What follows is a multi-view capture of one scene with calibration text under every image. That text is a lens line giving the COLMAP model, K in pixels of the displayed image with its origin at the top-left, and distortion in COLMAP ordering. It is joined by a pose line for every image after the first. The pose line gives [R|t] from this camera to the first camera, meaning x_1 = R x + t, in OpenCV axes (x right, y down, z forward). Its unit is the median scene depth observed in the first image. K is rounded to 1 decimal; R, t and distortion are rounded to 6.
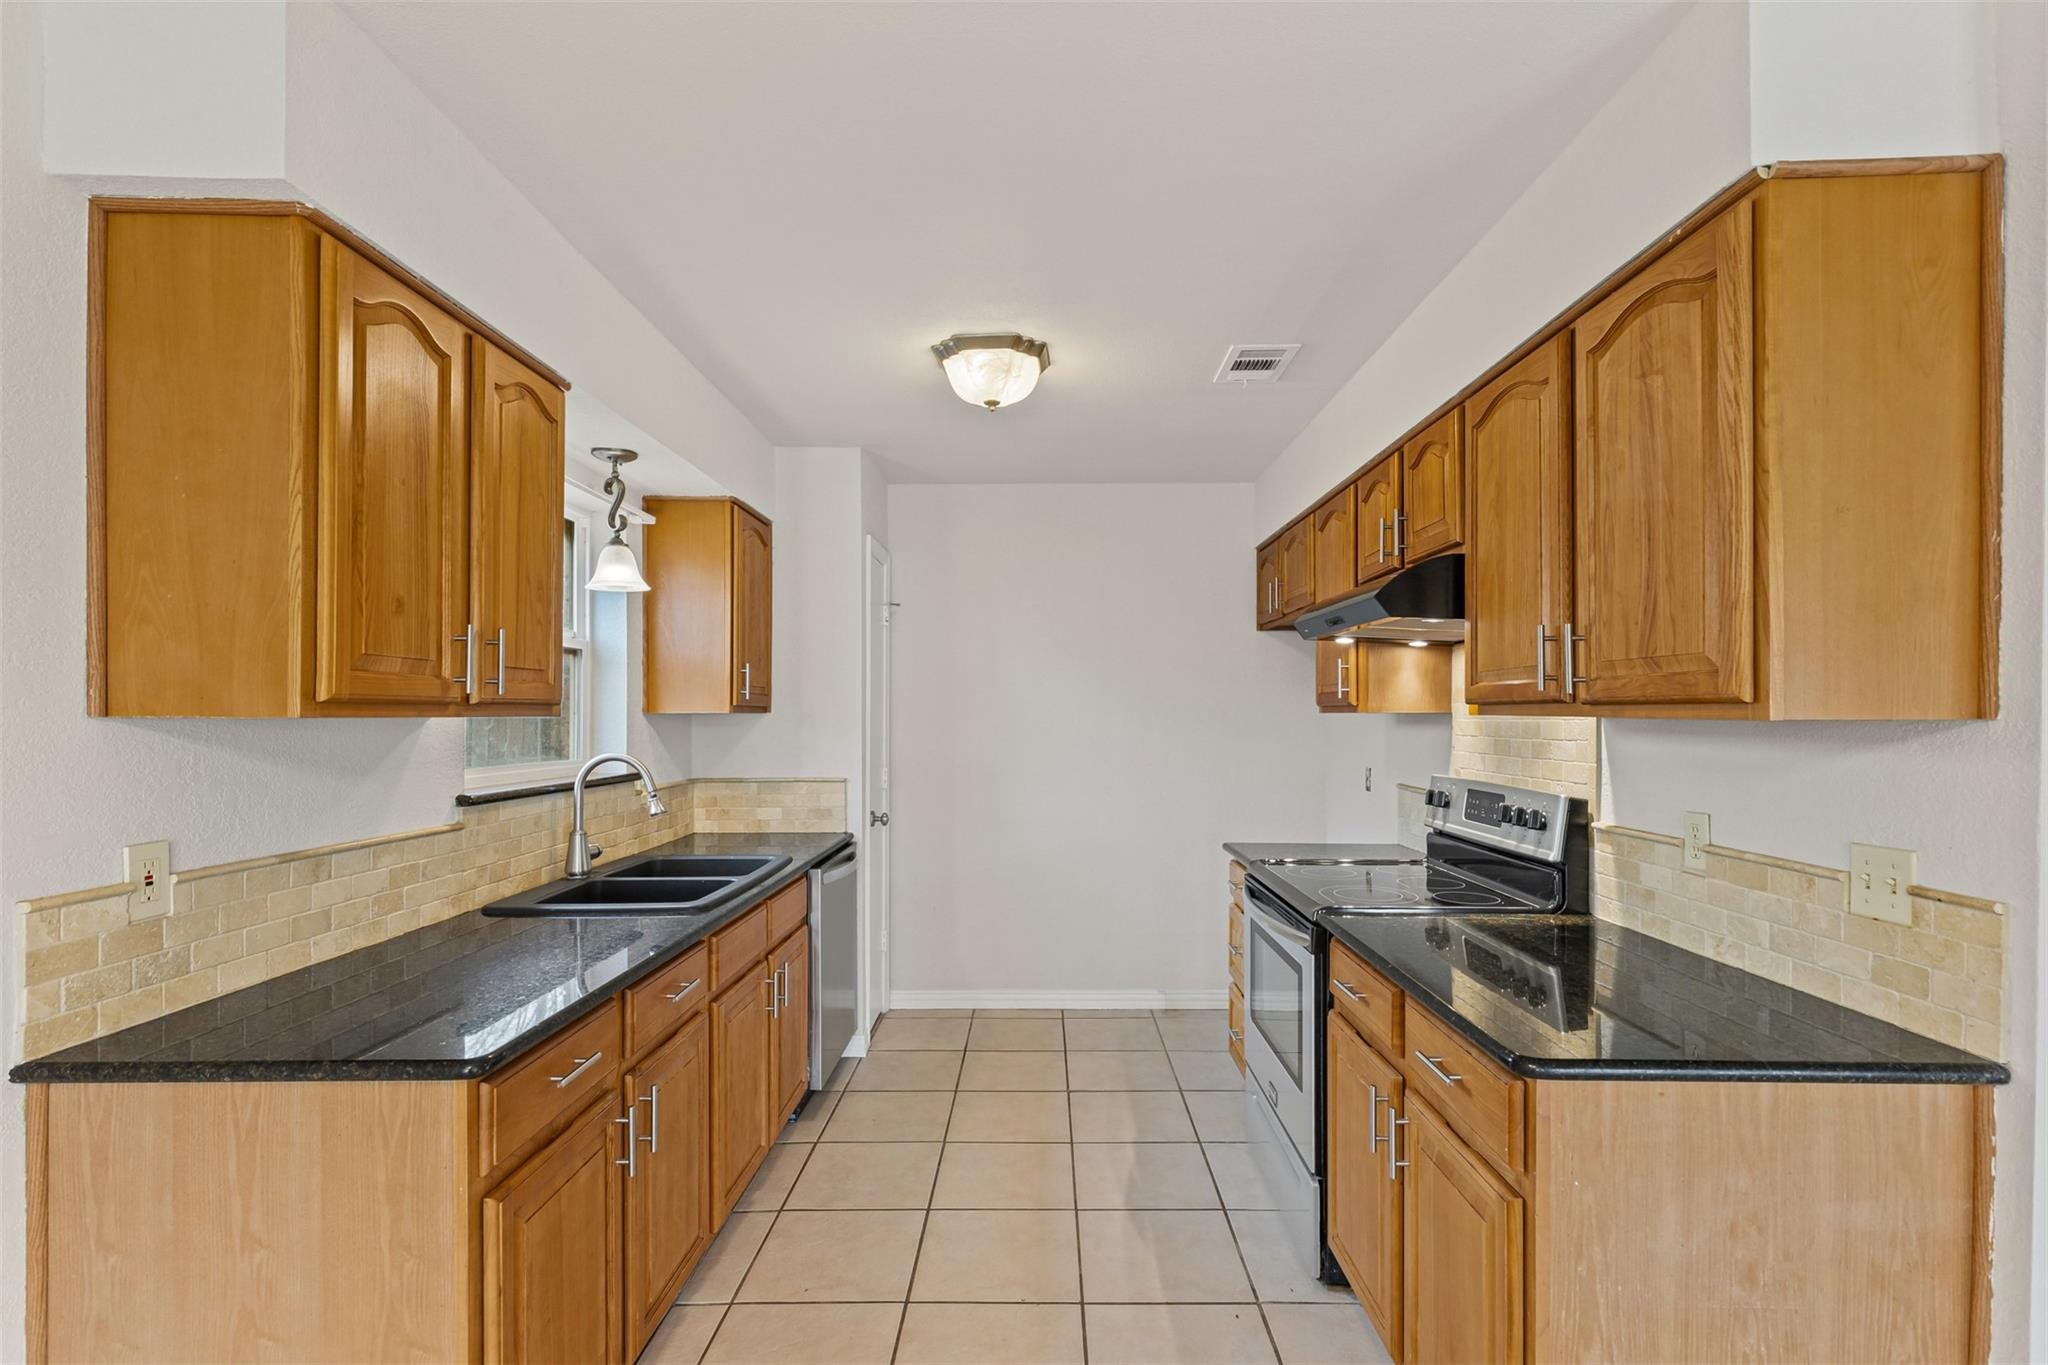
lens RADIAL K [[950.8, 0, 1034.3], [0, 950.8, 700.7], [0, 0, 1]] dist [0.007459, -0.000441]
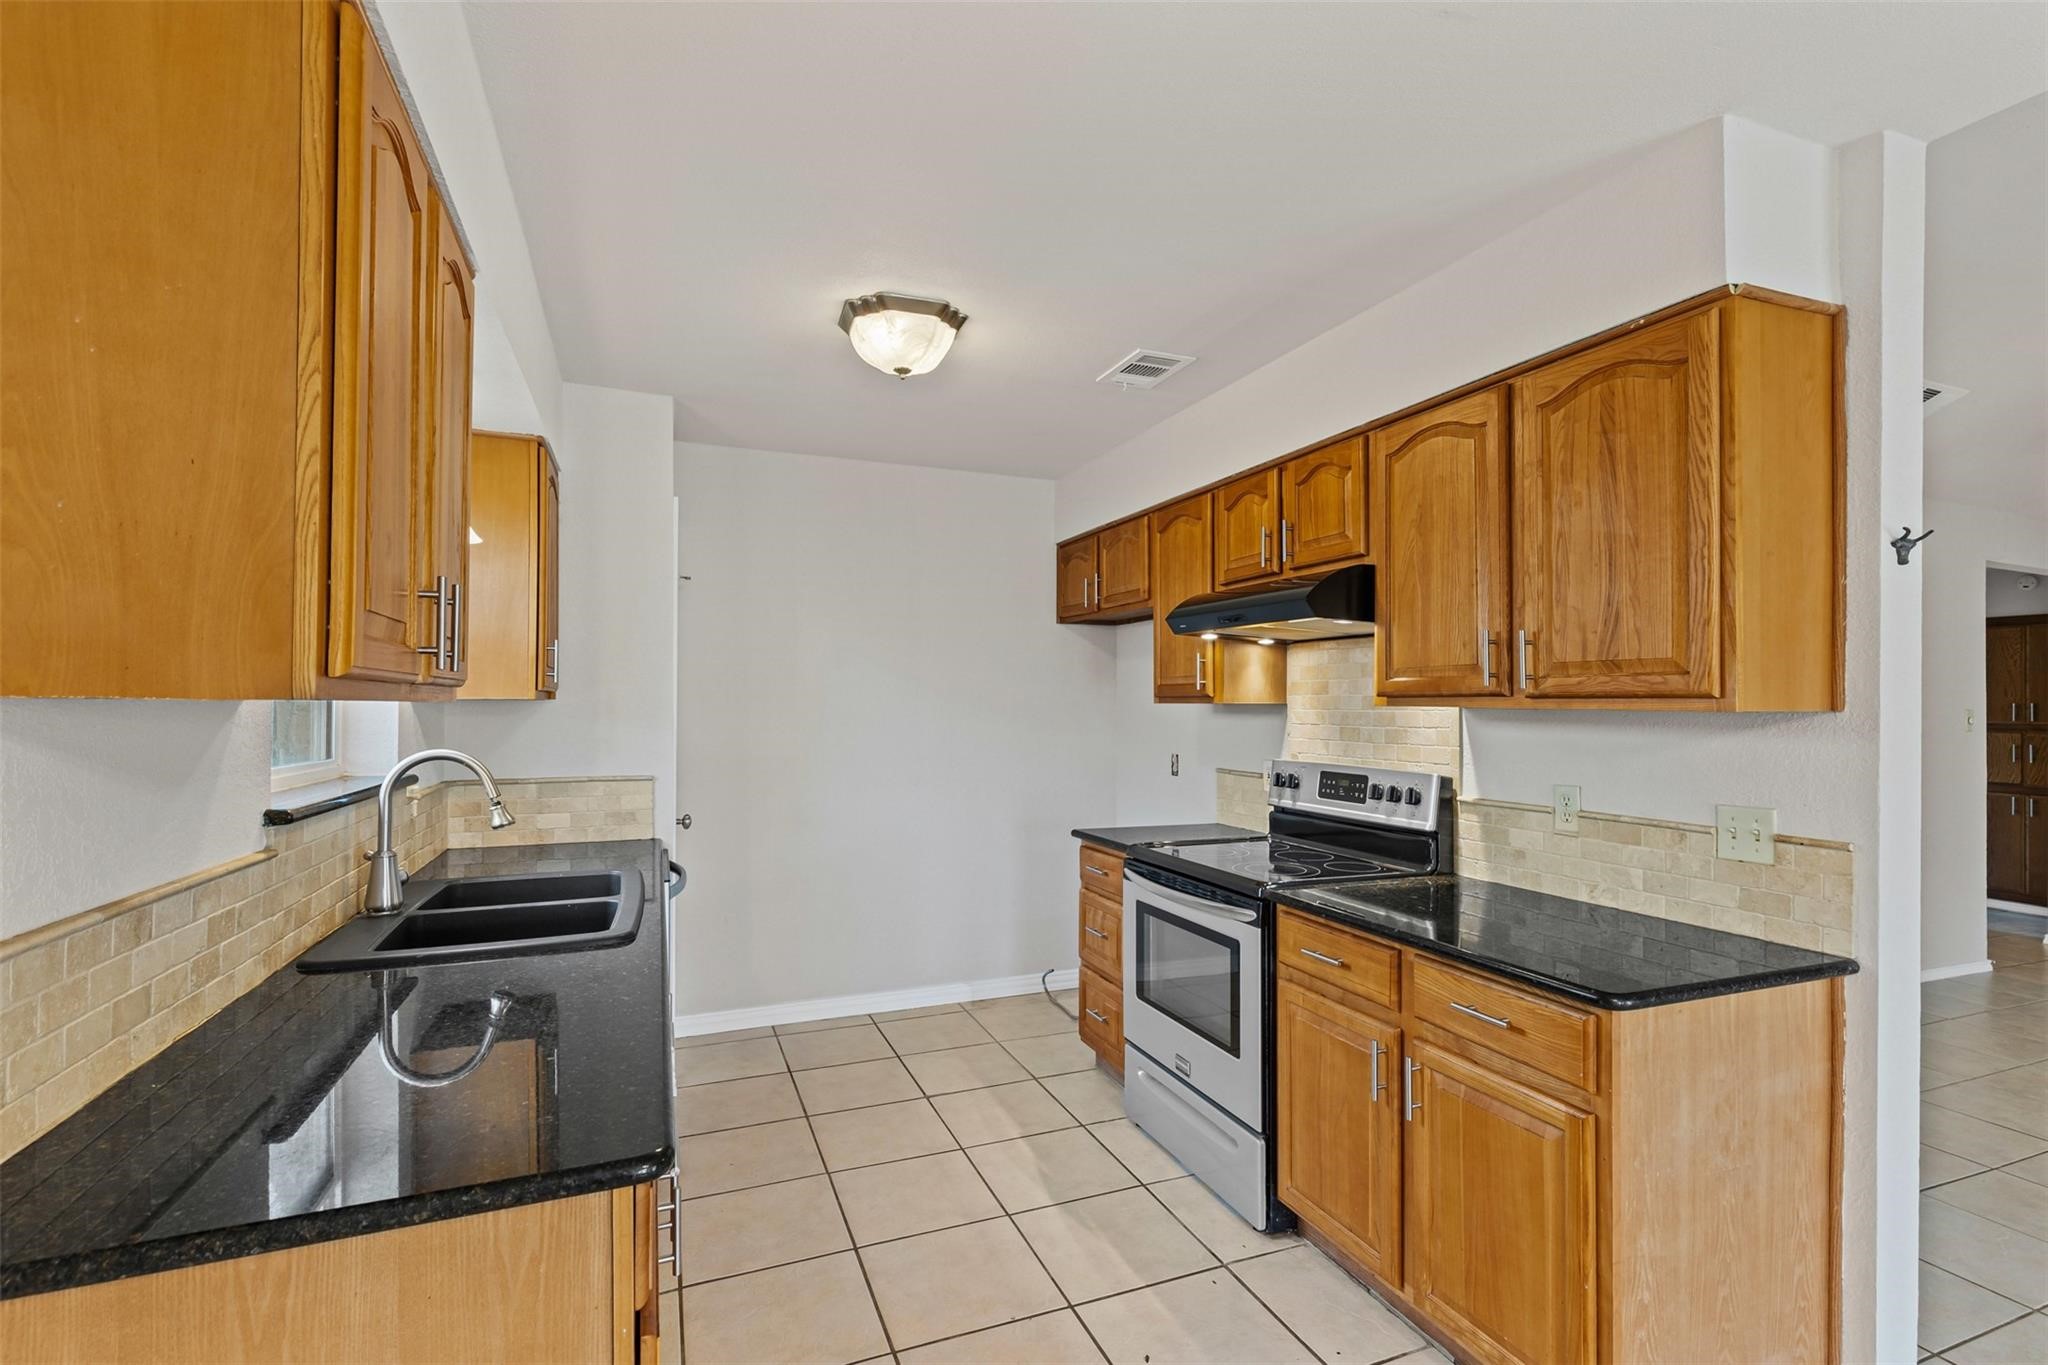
lens RADIAL K [[954.2, 0, 1038.4], [0, 954.2, 683.2], [0, 0, 1]] dist [0.009458, -0.000828]
pose [[0.919122, 0.014533, 0.393705, -0.386381], [-0.011586, 0.999884, -0.009861, 0.003971], [-0.393803, 0.004502, 0.919184, 0.112110]]
